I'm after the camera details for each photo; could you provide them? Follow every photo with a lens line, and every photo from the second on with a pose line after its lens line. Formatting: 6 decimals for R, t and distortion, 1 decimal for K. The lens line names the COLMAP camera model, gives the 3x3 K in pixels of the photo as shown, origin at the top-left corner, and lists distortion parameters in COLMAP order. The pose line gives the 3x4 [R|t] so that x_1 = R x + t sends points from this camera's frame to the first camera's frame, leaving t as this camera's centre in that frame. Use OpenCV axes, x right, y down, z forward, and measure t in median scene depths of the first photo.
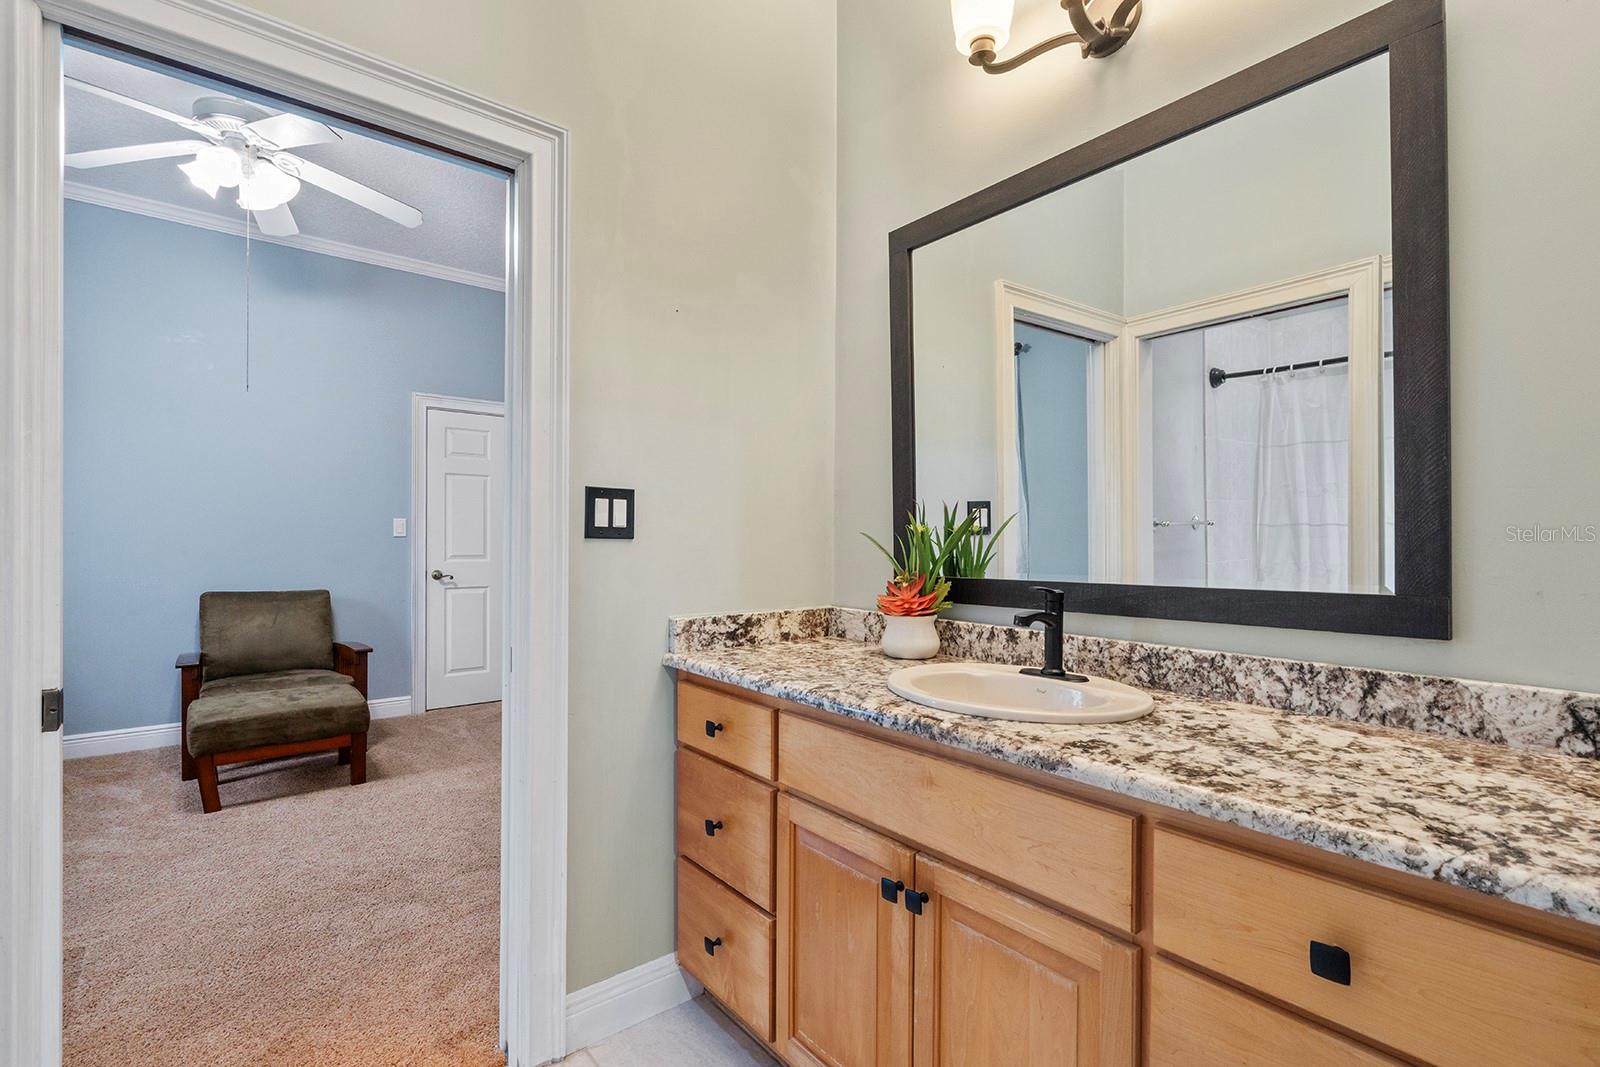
lens RADIAL K [[727.4, 0, 799.6], [0, 727.4, 533.9], [0, 0, 1]] dist [-0.001502, 0.000250]
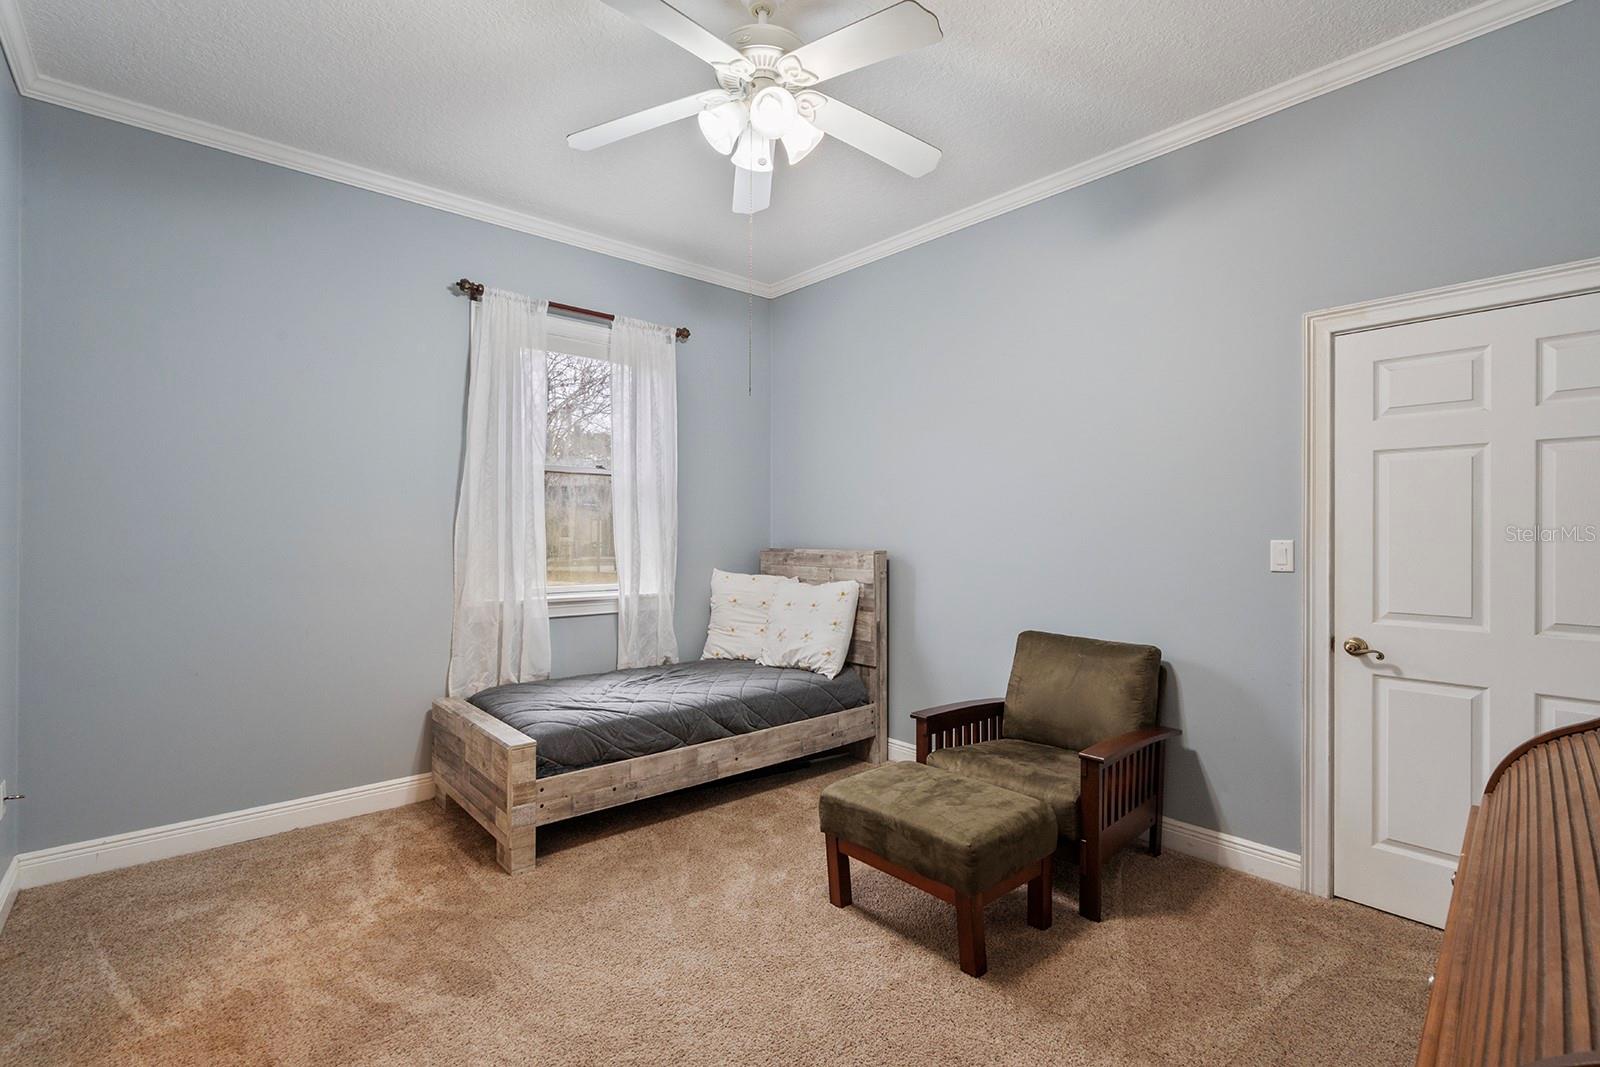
lens RADIAL K [[727.4, 0, 798.8], [0, 727.4, 532.7], [0, 0, 1]] dist [-0.001502, 0.000250]
pose [[0.027672, 0.000286, -0.999617, 0.015904], [0.003227, 0.999995, 0.000376, -0.028438], [0.999612, -0.003236, 0.027671, 0.599456]]
